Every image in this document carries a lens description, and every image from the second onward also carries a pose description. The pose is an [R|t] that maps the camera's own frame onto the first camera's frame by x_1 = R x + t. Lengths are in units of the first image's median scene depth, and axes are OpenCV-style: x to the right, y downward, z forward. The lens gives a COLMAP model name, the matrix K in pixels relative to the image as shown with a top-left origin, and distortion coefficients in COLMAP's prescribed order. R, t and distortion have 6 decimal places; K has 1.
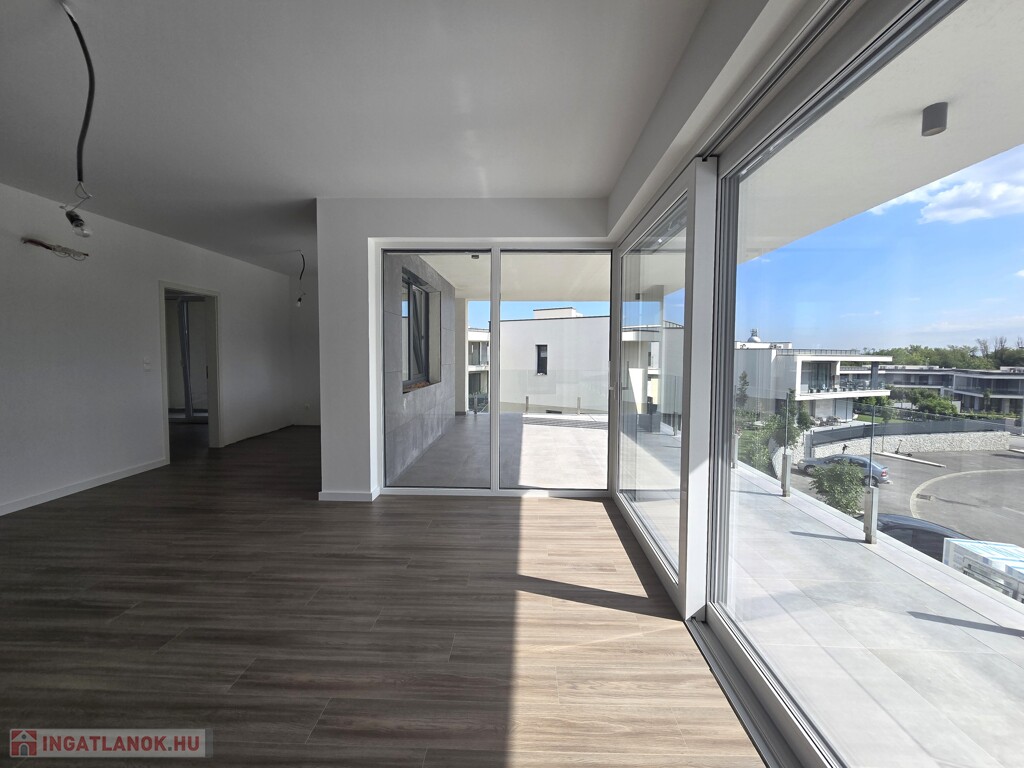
lens RADIAL K [[422.0, 0, 516.5], [0, 422.0, 378.0], [0, 0, 1]] dist [-0.003965, 0.002034]
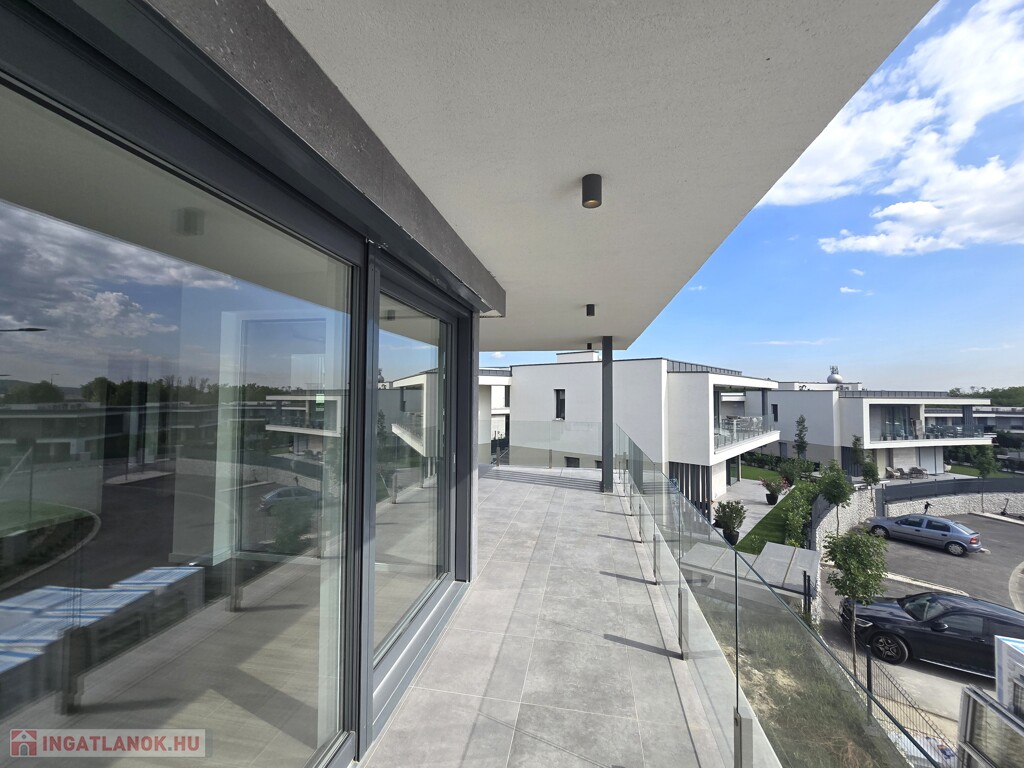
lens RADIAL K [[422.0, 0, 517.9], [0, 422.0, 376.7], [0, 0, 1]] dist [-0.003965, 0.002034]
pose [[0.990264, -0.004545, -0.139126, 0.065534], [-0.008674, 0.995509, -0.094264, -0.008574], [0.138930, 0.094553, 0.985778, 0.008304]]
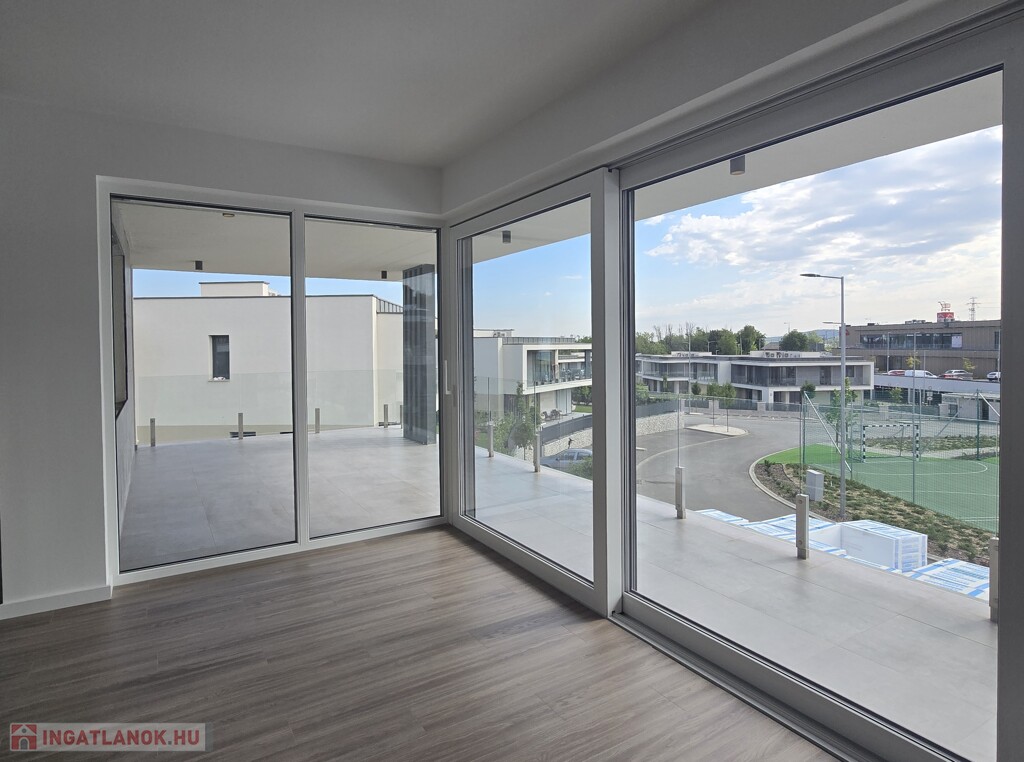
lens RADIAL K [[574.8, 0, 497.9], [0, 574.8, 359.7], [0, 0, 1]] dist [-0.012398, 0.004706]
pose [[0.843566, -0.029431, 0.536219, -0.036931], [0.046274, 0.998767, -0.017978, -0.001929], [-0.535029, 0.039979, 0.843887, -0.002975]]
